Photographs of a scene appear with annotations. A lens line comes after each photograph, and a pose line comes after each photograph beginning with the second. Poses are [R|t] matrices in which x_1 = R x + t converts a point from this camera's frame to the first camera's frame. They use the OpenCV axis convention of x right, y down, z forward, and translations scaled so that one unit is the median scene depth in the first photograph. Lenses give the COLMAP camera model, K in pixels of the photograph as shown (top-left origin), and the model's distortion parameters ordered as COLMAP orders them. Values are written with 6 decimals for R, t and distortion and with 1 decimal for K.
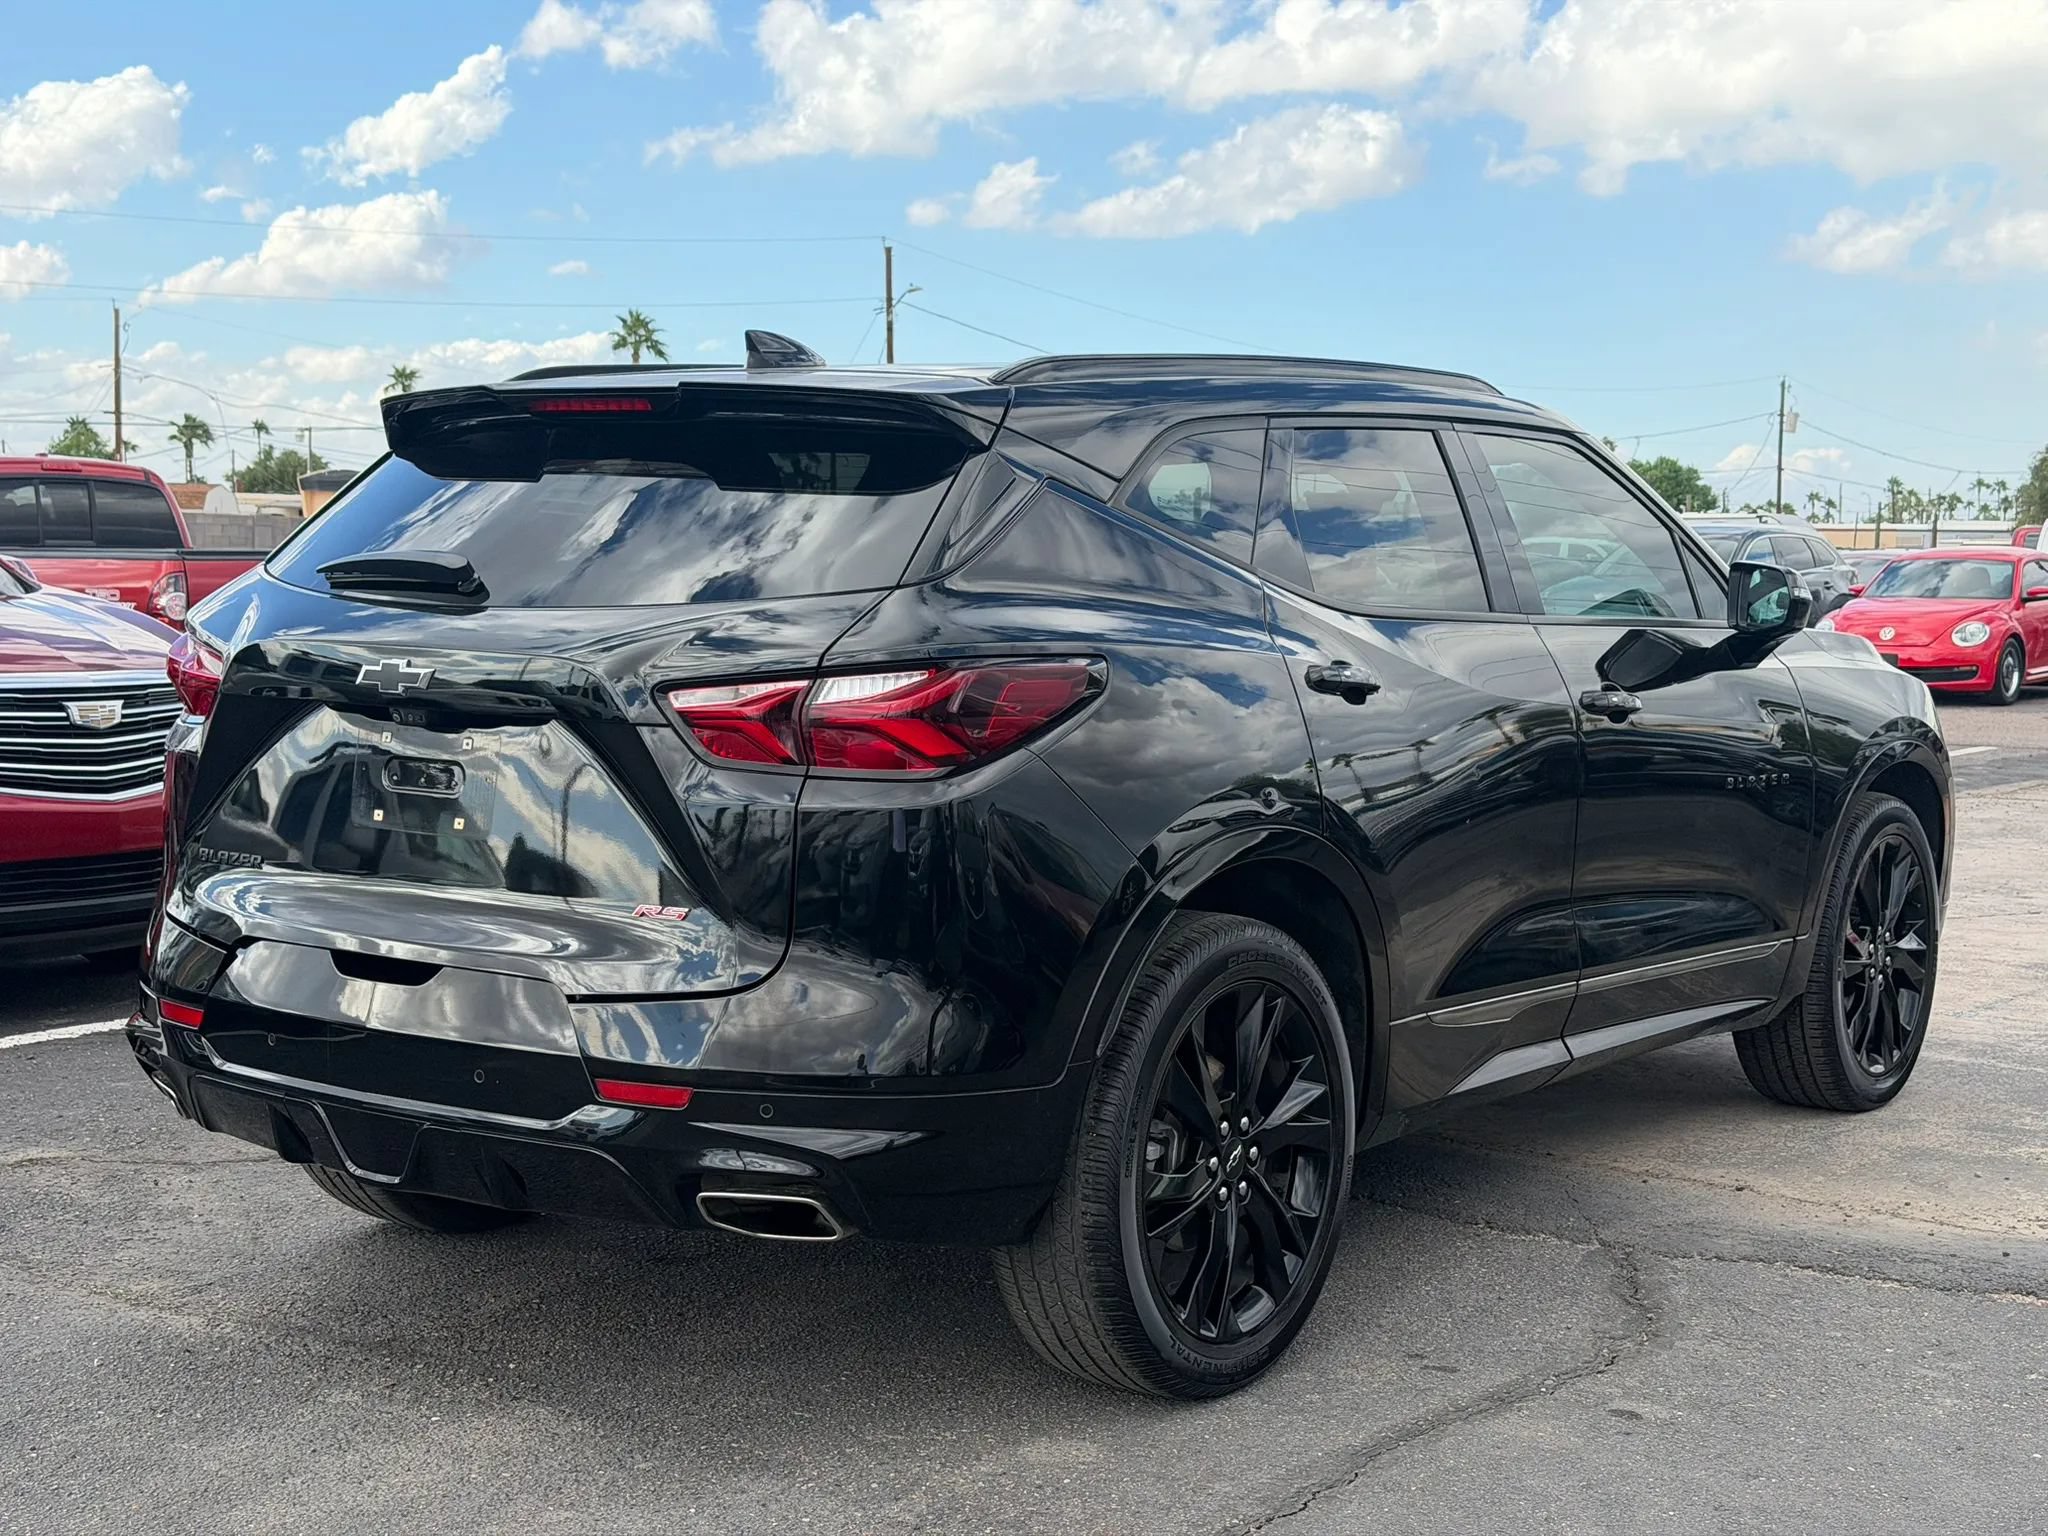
lens RADIAL K [[2808.9, 0, 1052.5], [0, 2808.9, 834.8], [0, 0, 1]] dist [0.240040, -0.597428]
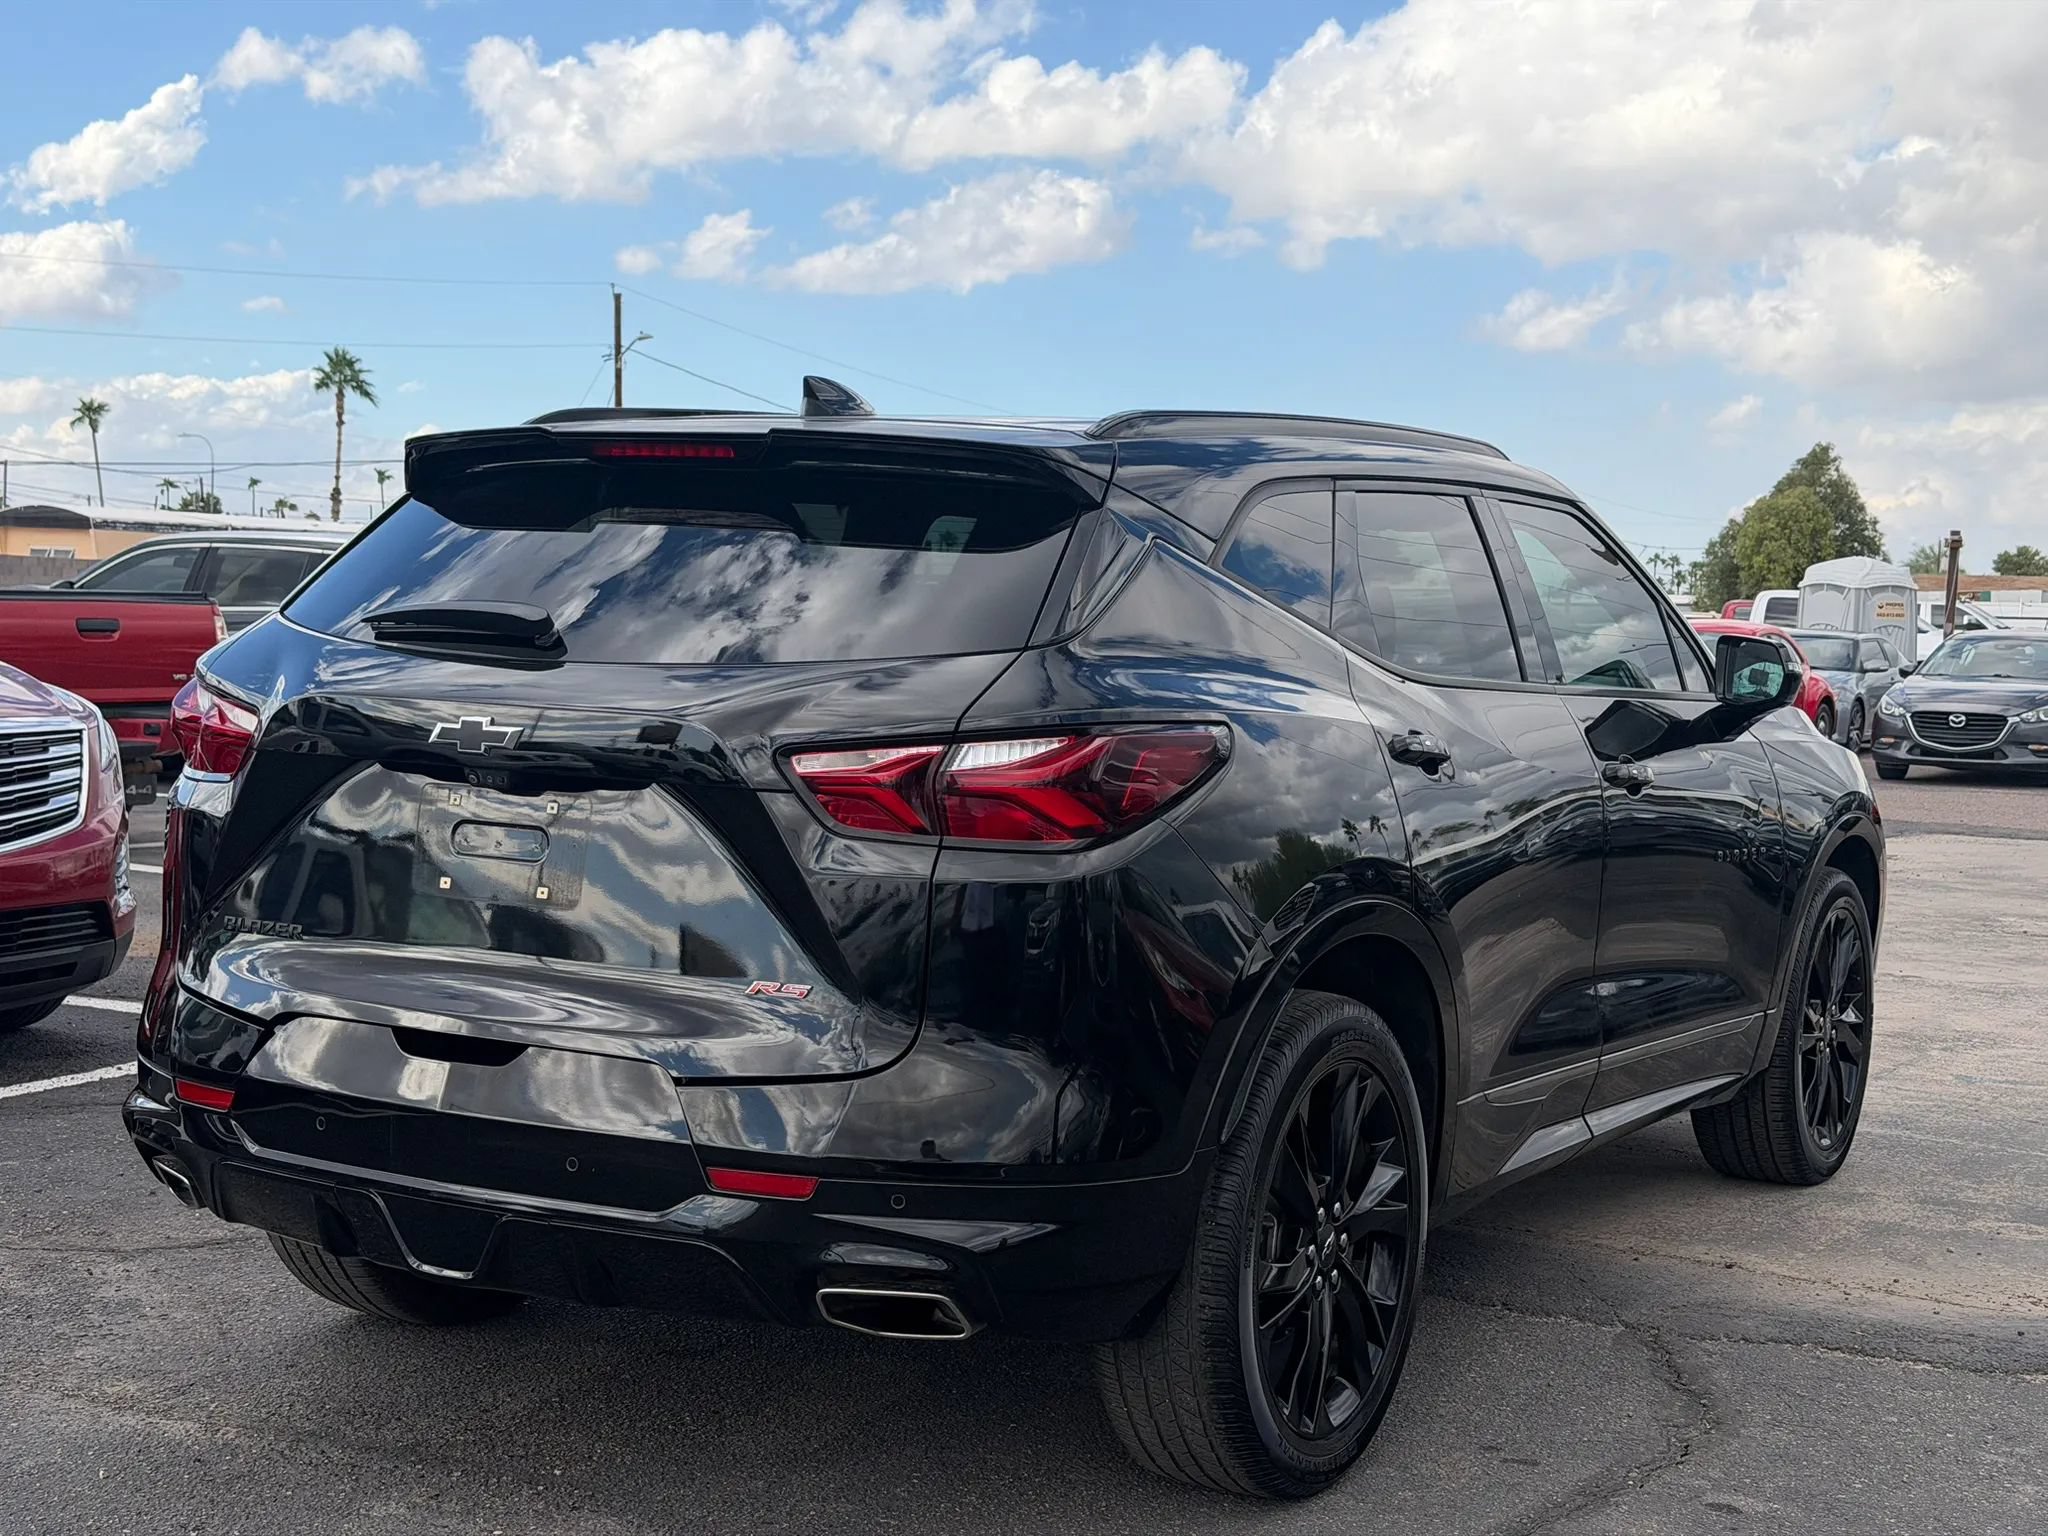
lens RADIAL K [[2808.9, 0, 1052.5], [0, 2808.9, 834.8], [0, 0, 1]] dist [0.240040, -0.597428]
pose [[0.994021, 0.010000, 0.108729, -0.100040], [-0.007868, 0.999769, -0.020025, -0.003975], [-0.108904, 0.019050, 0.993870, 0.036032]]
